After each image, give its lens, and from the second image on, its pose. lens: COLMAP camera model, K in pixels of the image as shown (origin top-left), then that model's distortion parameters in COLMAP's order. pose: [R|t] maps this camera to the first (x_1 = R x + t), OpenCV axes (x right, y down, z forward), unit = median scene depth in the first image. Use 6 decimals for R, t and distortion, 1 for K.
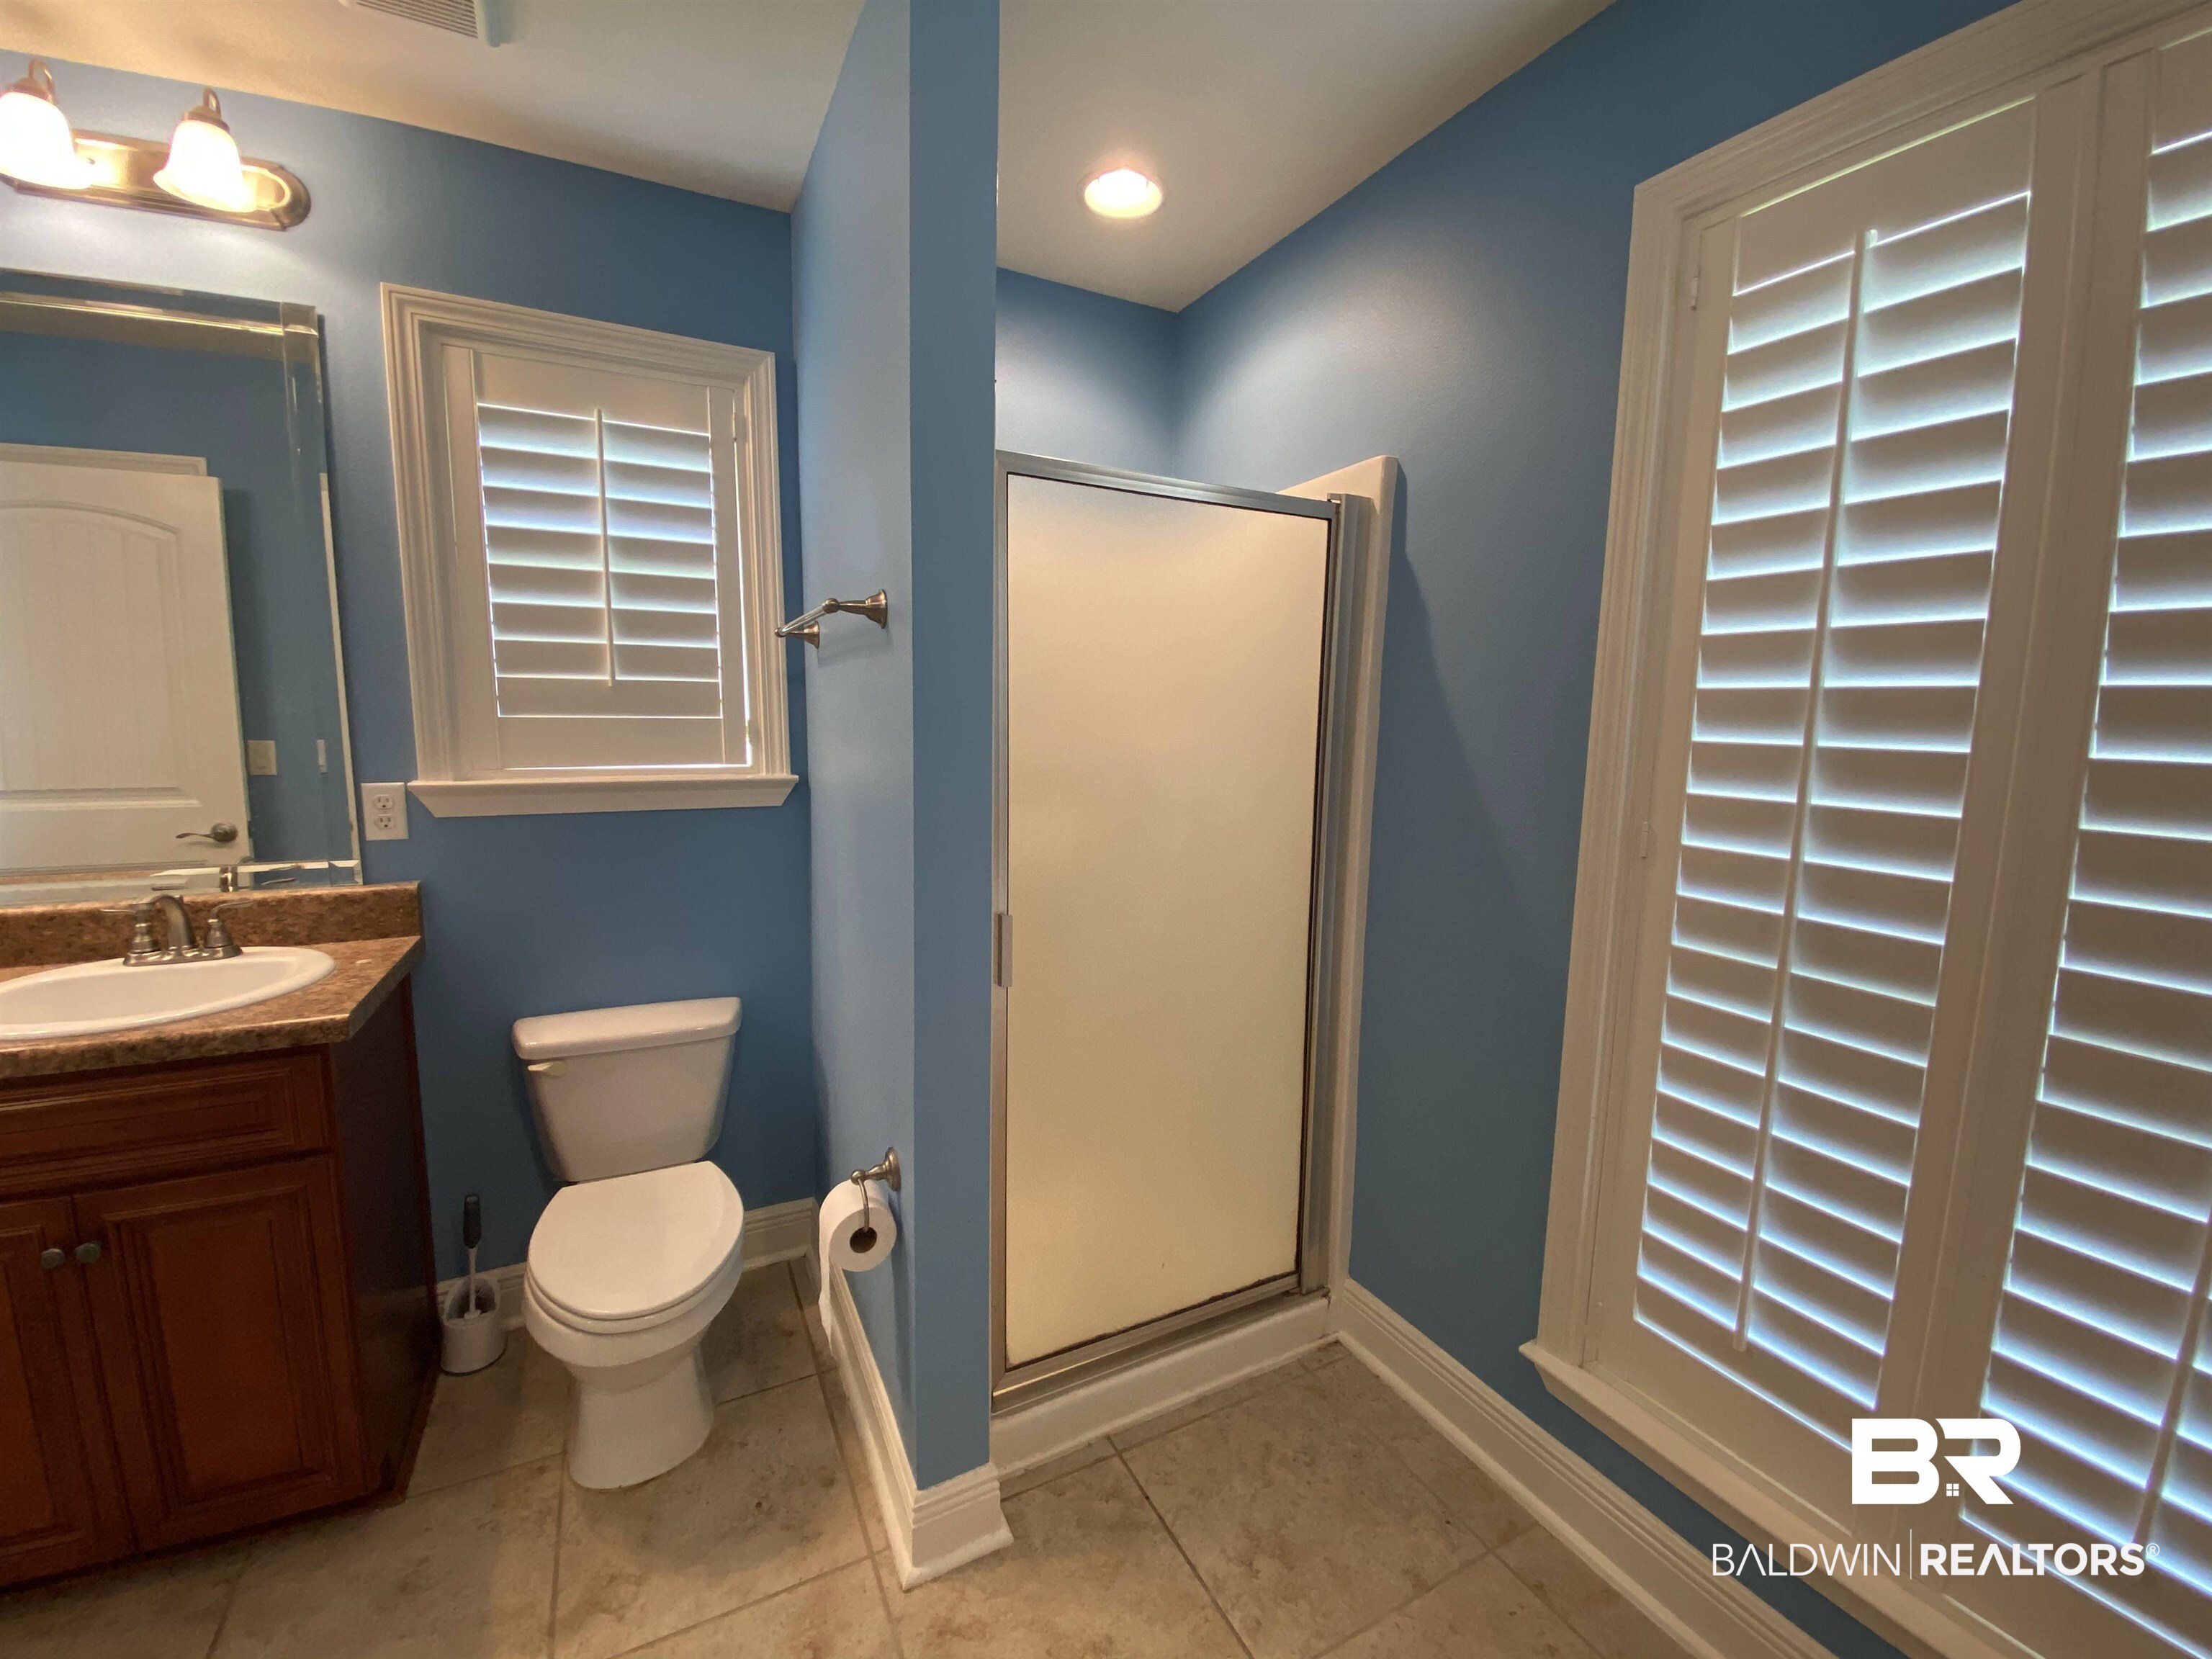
lens RADIAL K [[897.0, 0, 1115.7], [0, 897.0, 825.8], [0, 0, 1]] dist [0.030814, -0.023880]
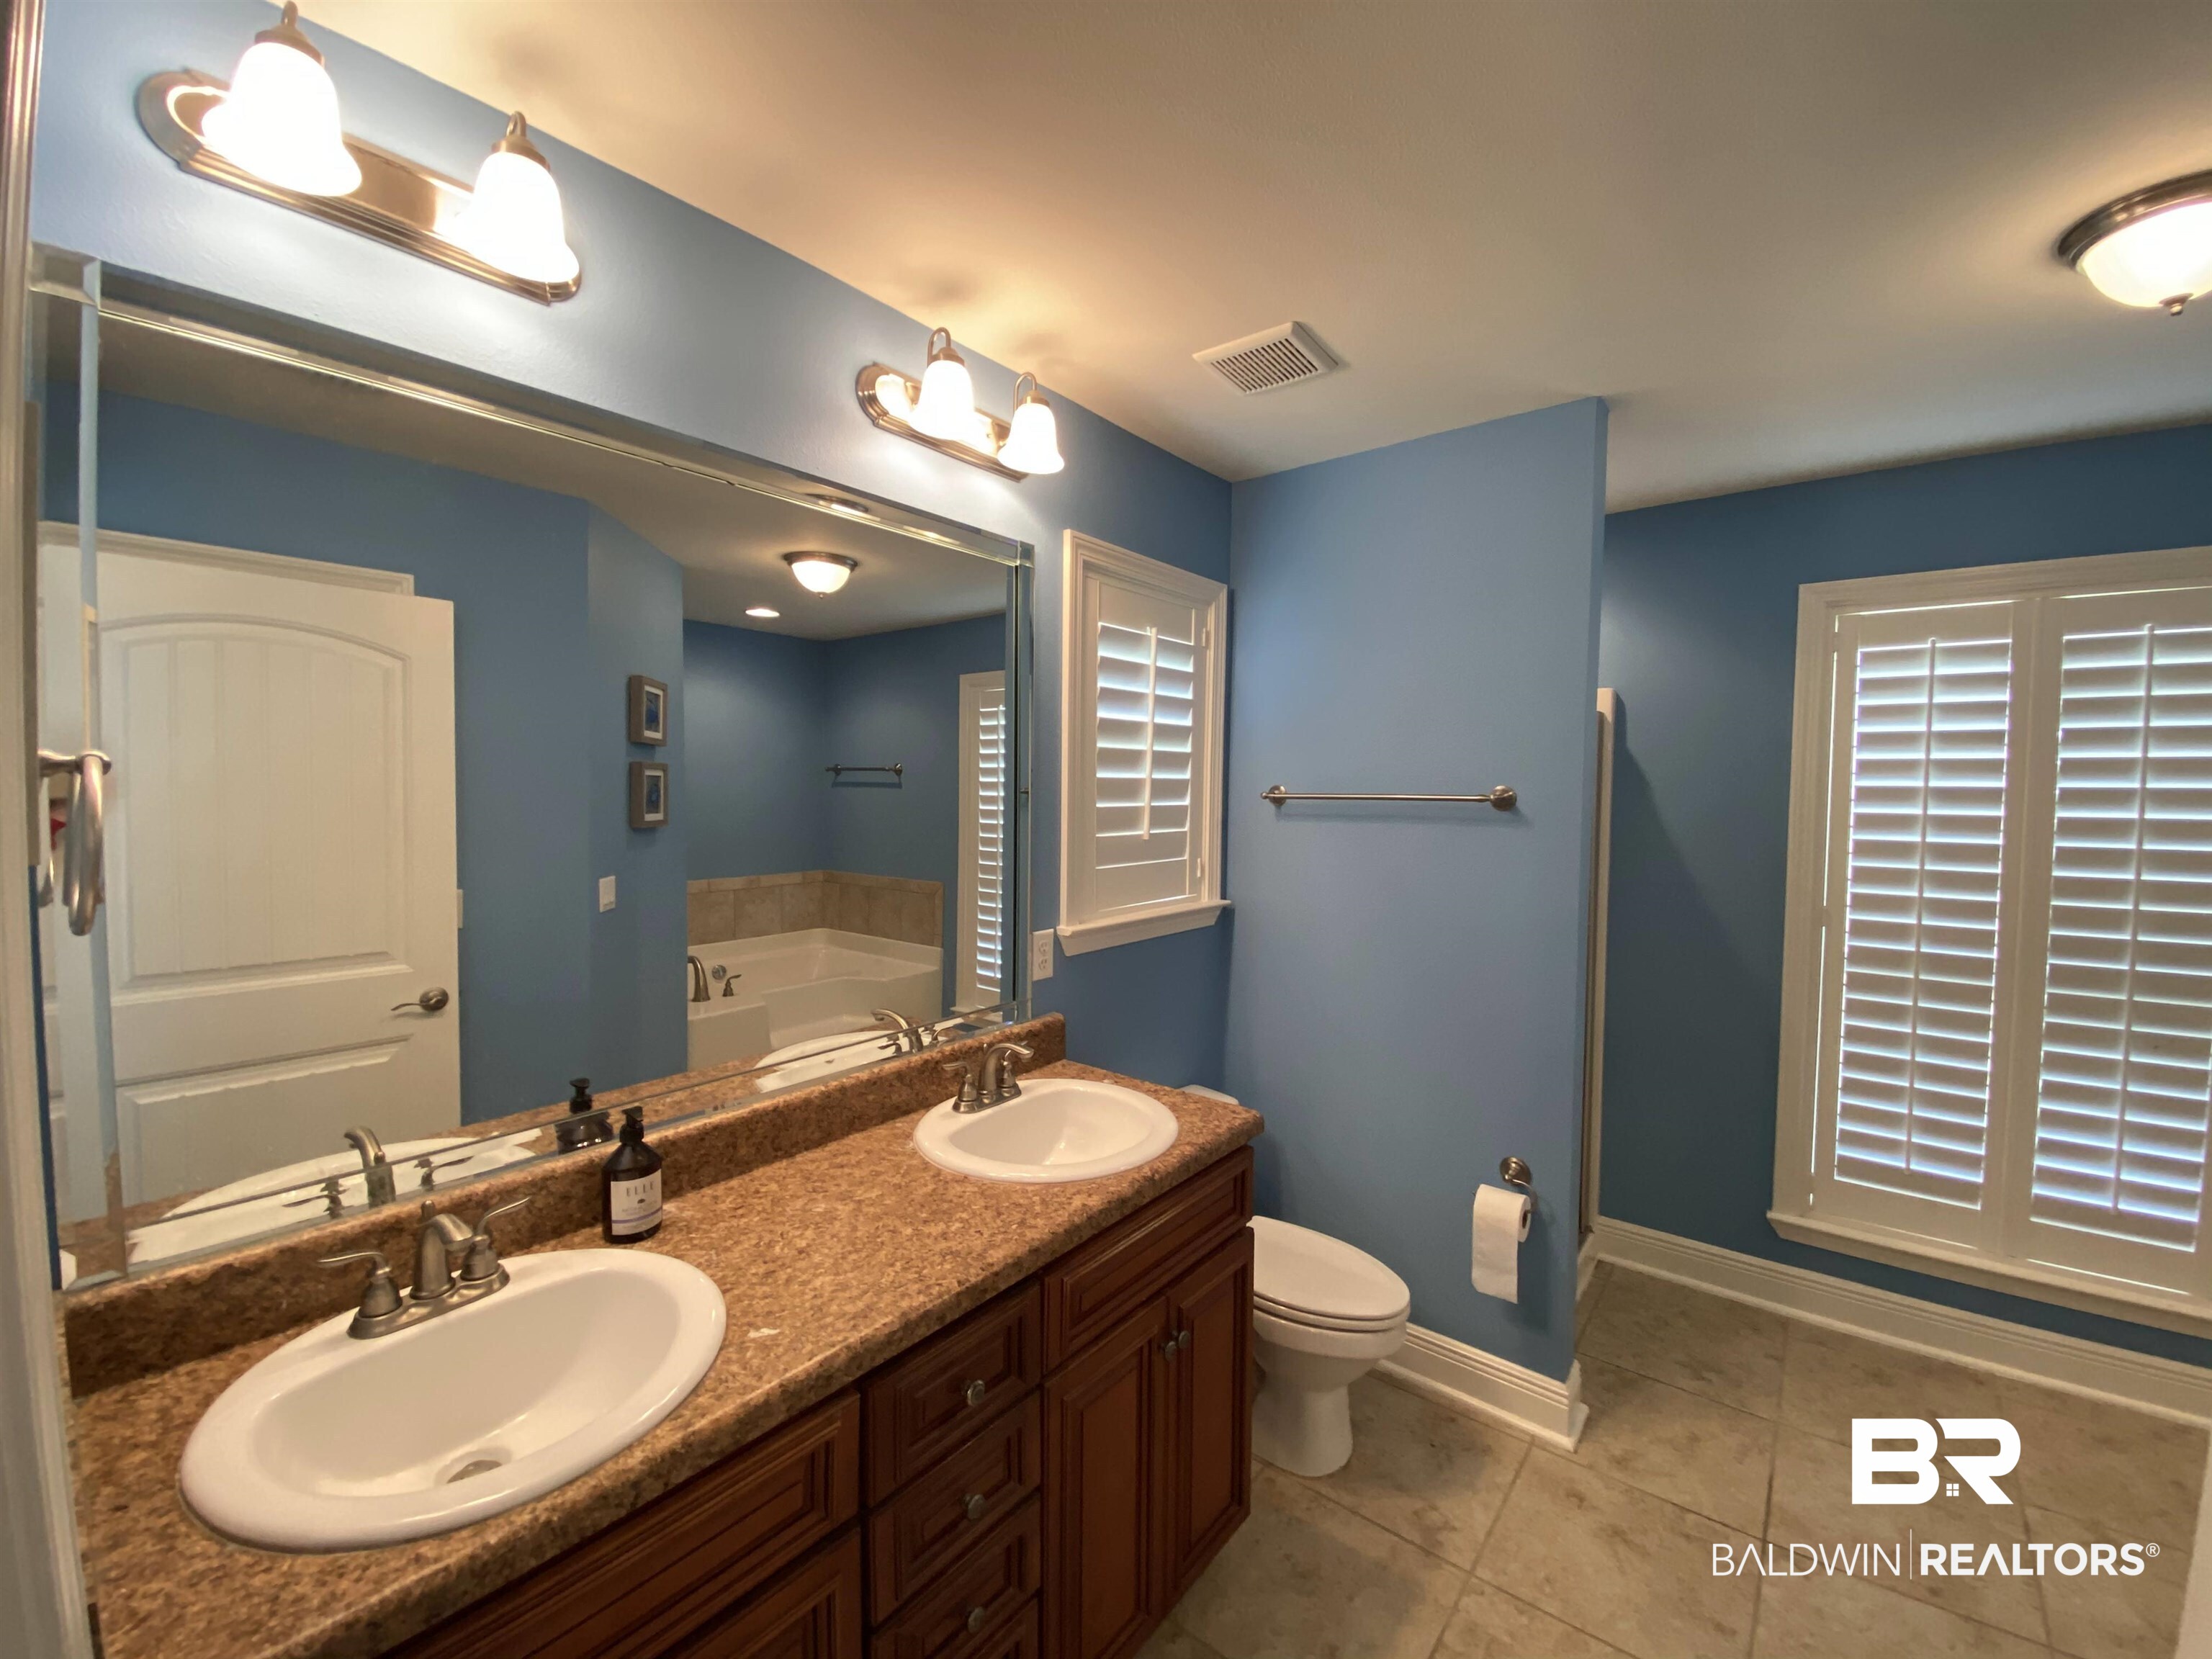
lens RADIAL K [[890.9, 0, 1112.9], [0, 890.9, 825.3], [0, 0, 1]] dist [0.033015, -0.024095]
pose [[0.913629, -0.024310, 0.405823, -1.100450], [0.057081, 0.995993, -0.068844, -0.092712], [-0.402523, 0.086063, 0.911355, -0.100706]]
